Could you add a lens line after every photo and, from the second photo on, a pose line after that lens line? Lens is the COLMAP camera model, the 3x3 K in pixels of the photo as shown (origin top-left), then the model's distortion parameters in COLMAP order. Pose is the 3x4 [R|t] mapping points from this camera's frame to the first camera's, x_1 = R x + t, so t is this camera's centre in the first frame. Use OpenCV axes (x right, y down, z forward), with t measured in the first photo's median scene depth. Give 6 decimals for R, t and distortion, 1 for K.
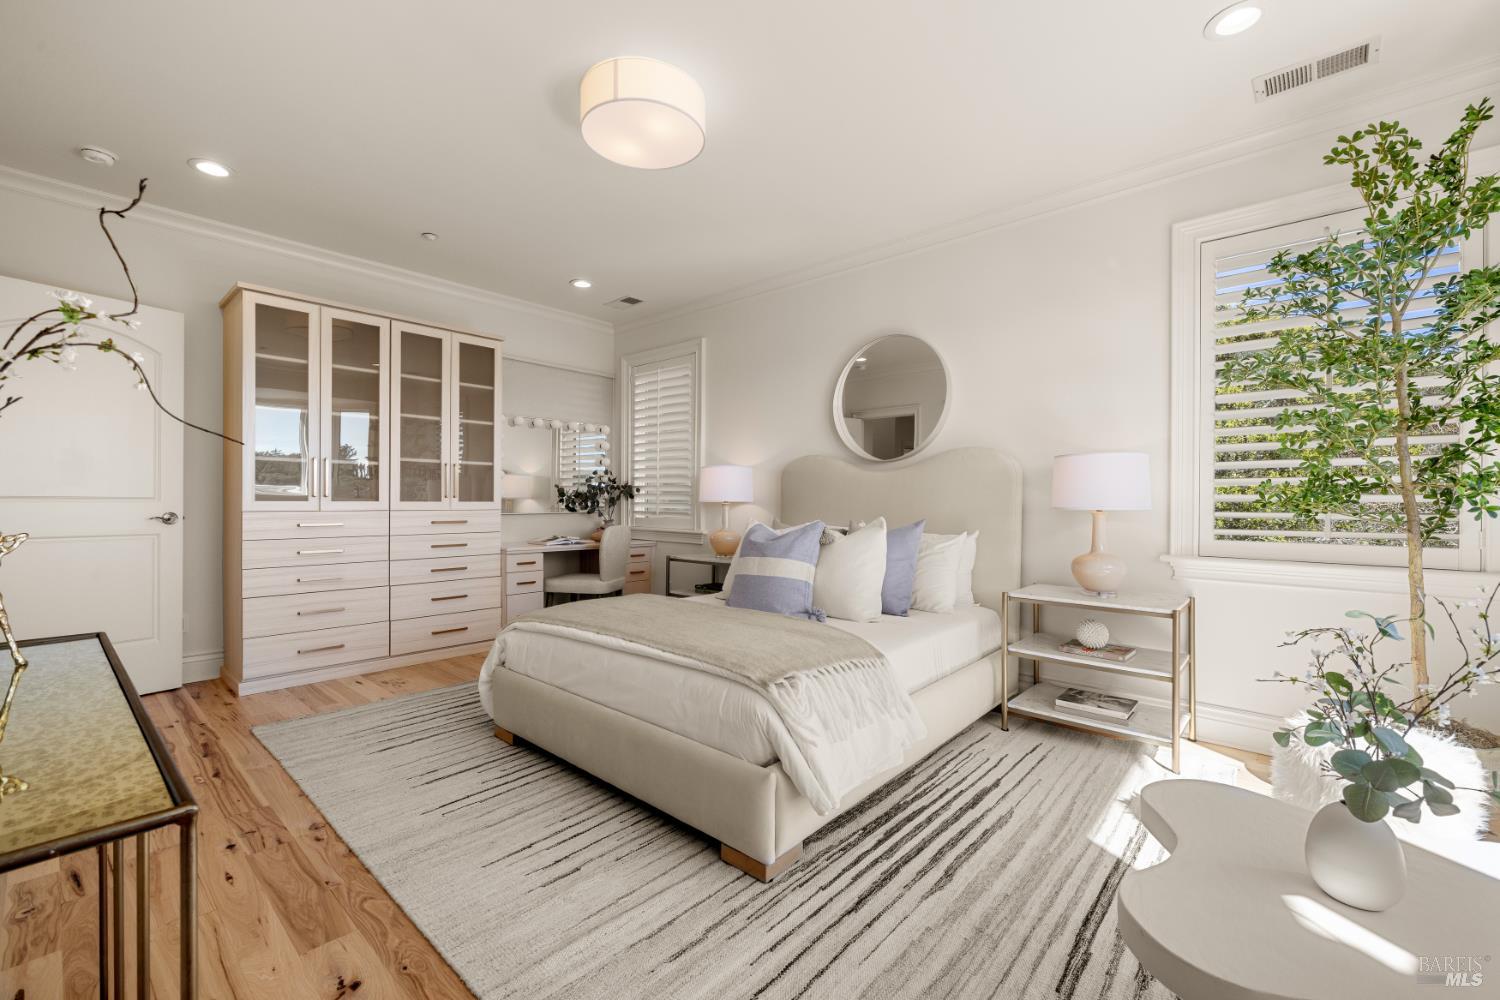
lens RADIAL K [[620.0, 0, 751.8], [0, 620.0, 497.8], [0, 0, 1]] dist [0.000284, 0.000096]
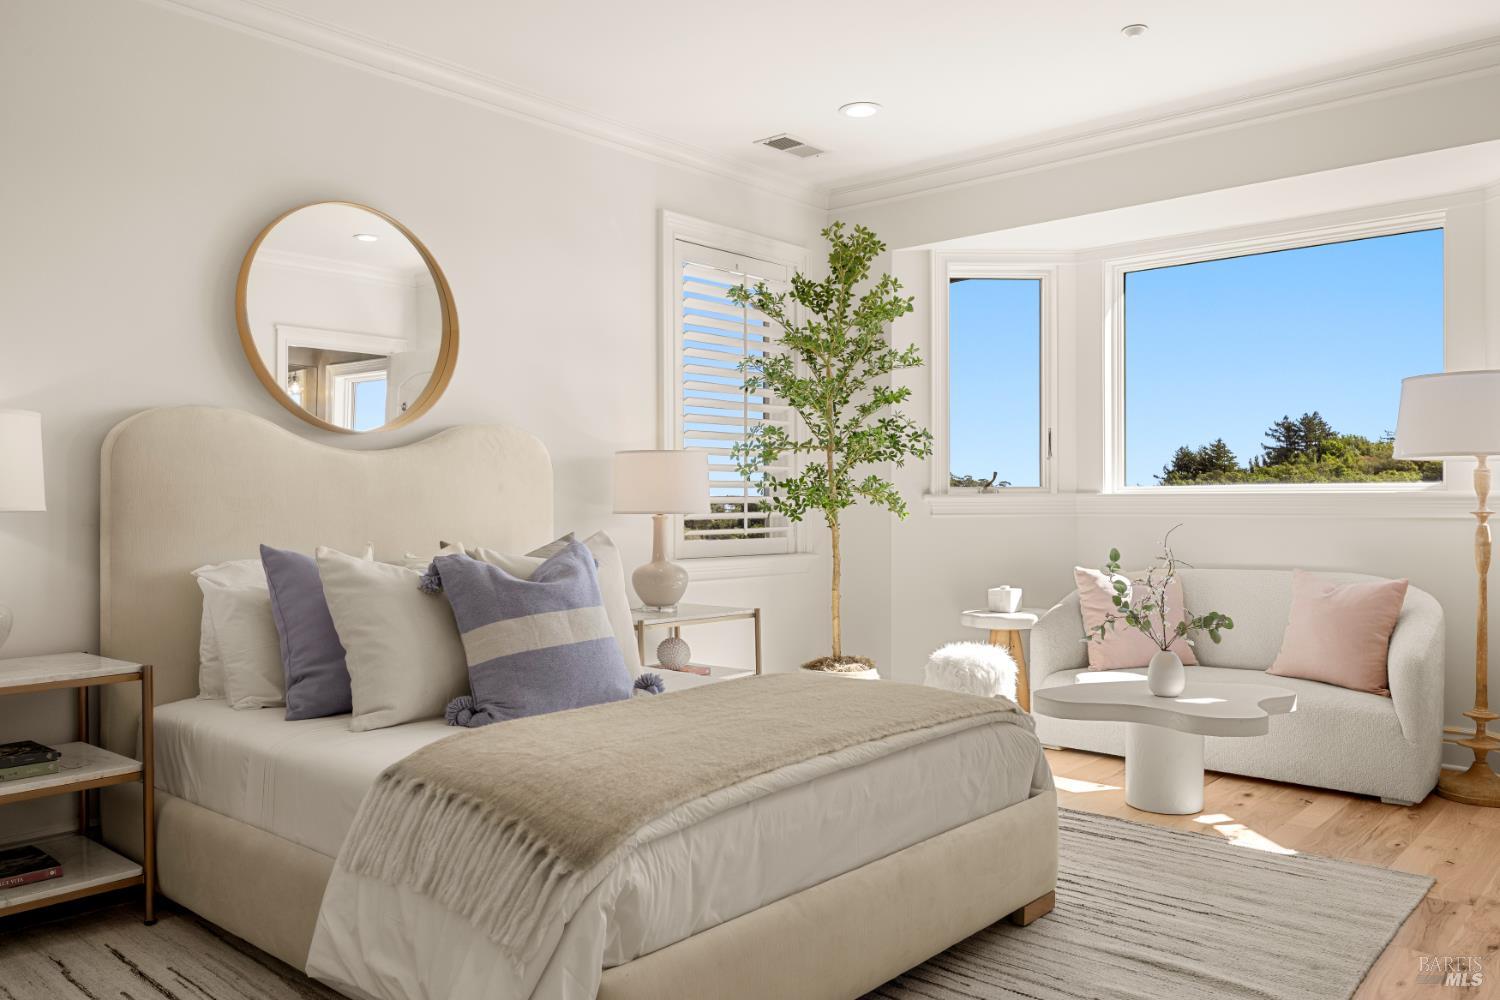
lens RADIAL K [[1097.7, 0, 750.7], [0, 1097.7, 503.9], [0, 0, 1]] dist [-0.005808, -0.000336]
pose [[-0.025065, -0.003586, 0.999679, -1.270474], [0.002935, 0.999989, 0.003661, 0.000586], [-0.999682, 0.003026, -0.025054, 1.173456]]
